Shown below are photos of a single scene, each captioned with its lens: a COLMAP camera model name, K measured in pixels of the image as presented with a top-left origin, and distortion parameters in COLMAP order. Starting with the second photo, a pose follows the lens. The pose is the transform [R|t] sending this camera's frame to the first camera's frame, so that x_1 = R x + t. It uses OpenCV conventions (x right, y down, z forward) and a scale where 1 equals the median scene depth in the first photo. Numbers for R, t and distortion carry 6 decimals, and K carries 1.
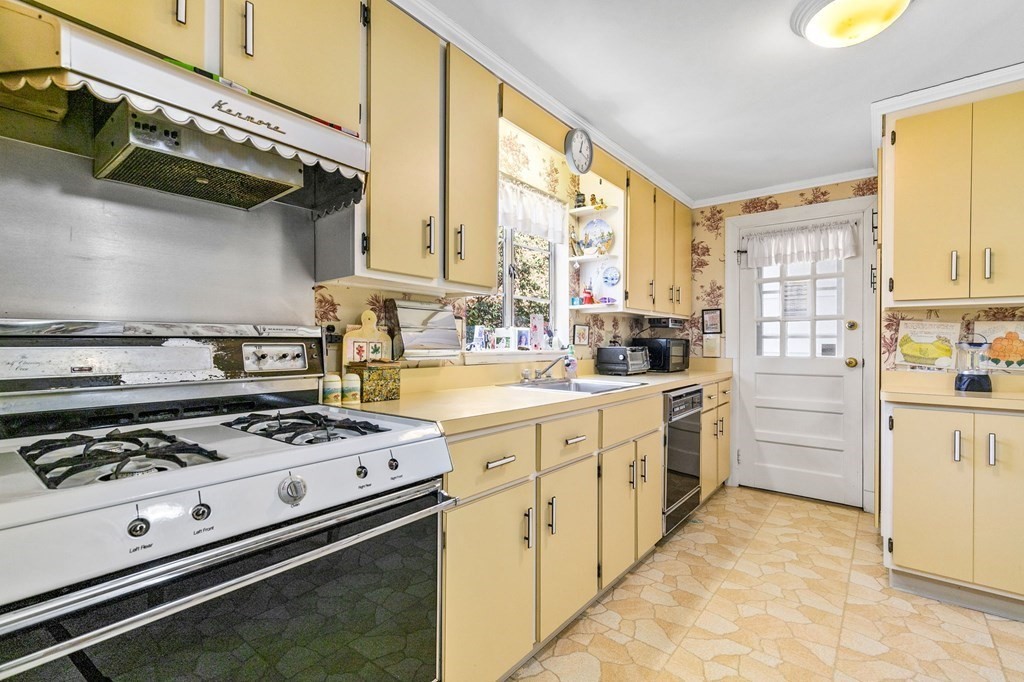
lens RADIAL K [[457.6, 0, 511.9], [0, 457.6, 345.3], [0, 0, 1]] dist [0.002568, 0.000182]
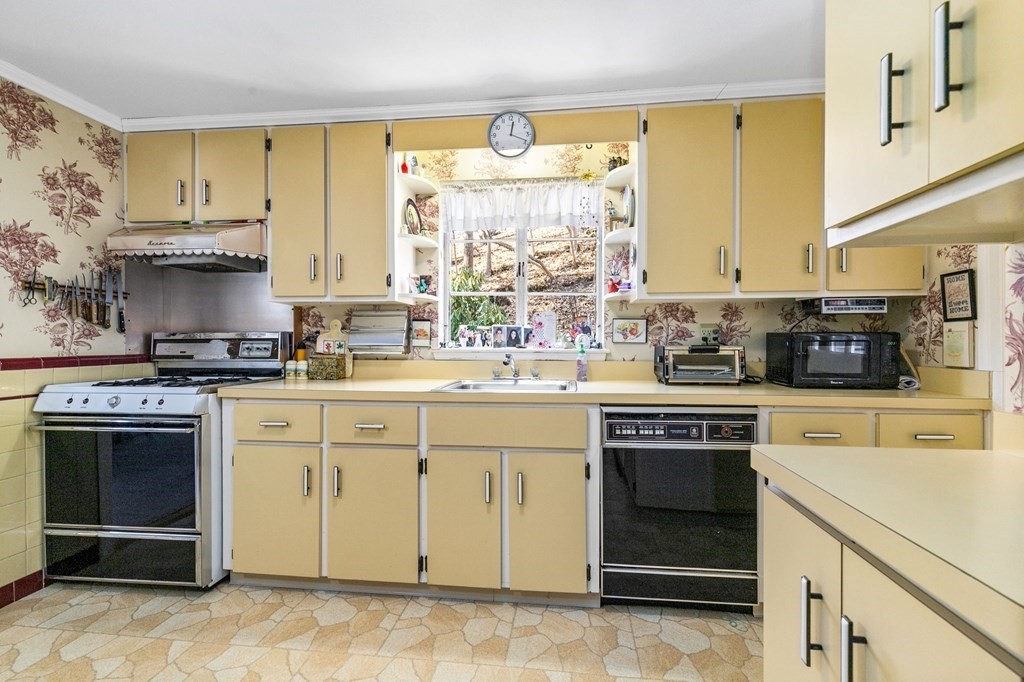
lens RADIAL K [[457.6, 0, 511.9], [0, 457.6, 345.3], [0, 0, 1]] dist [0.002568, 0.000182]
pose [[0.544500, 0.004028, -0.838751, 1.157308], [-0.001314, 0.999991, 0.003949, 0.000716], [0.838760, -0.001049, 0.544500, 0.612289]]
